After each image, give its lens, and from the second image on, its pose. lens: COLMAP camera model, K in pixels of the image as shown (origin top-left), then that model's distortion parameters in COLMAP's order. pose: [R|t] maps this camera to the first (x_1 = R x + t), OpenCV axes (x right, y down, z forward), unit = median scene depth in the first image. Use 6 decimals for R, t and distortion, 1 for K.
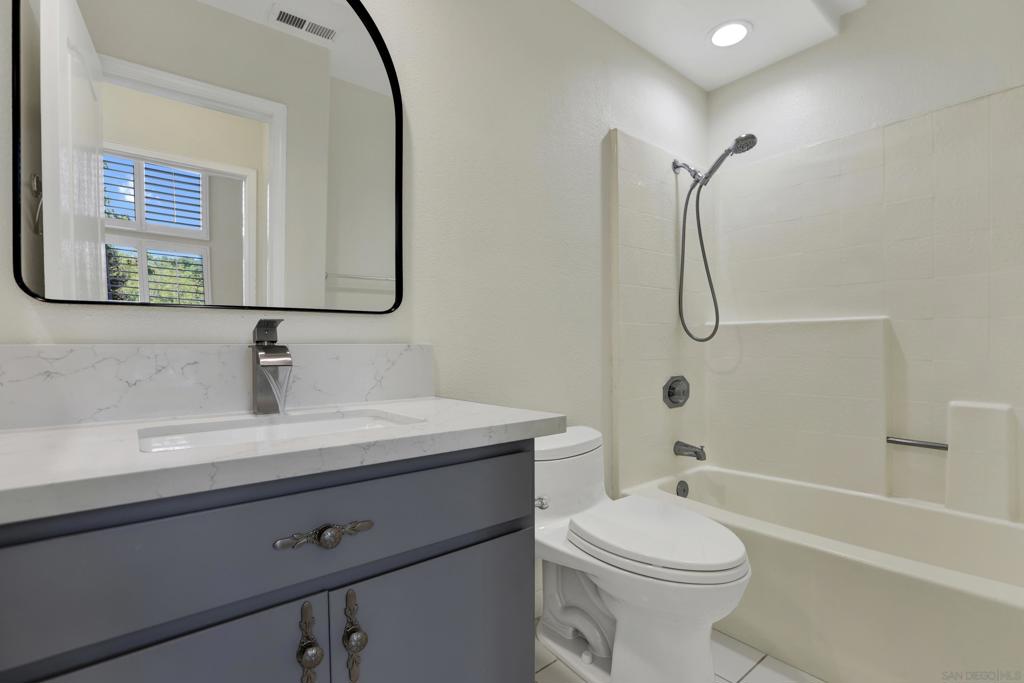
lens RADIAL K [[487.7, 0, 530.2], [0, 487.7, 339.5], [0, 0, 1]] dist [-0.028033, 0.001255]
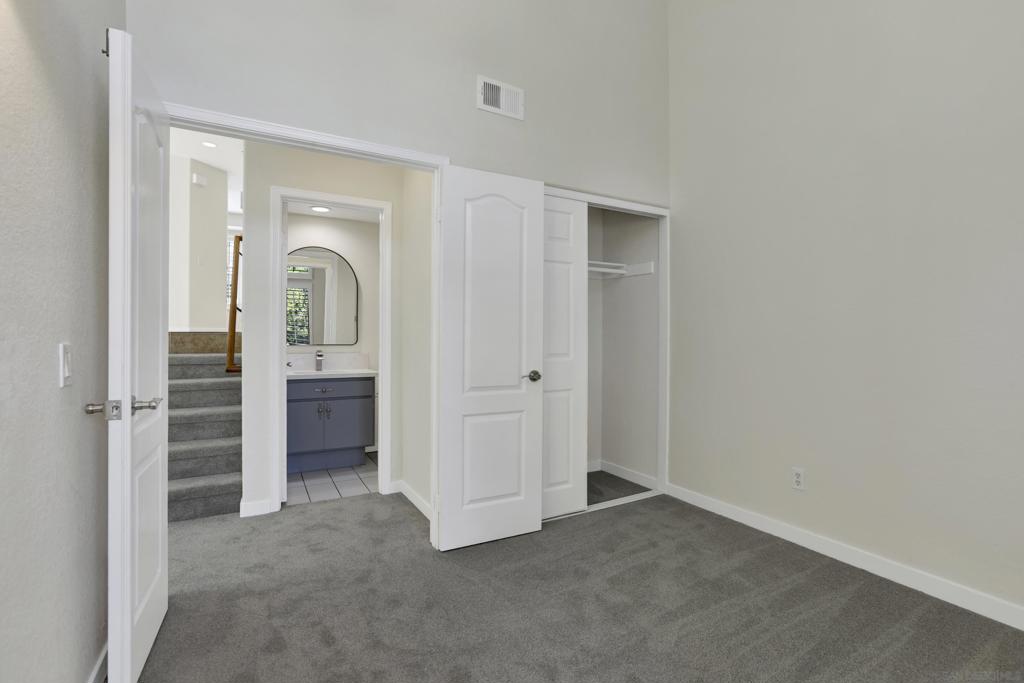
lens RADIAL K [[487.7, 0, 530.2], [0, 487.7, 339.5], [0, 0, 1]] dist [-0.028033, 0.001255]
pose [[0.984937, 0.006828, -0.172781, 1.858643], [-0.005982, 0.999967, 0.005418, -0.139632], [0.172813, -0.004303, 0.984945, -2.630903]]
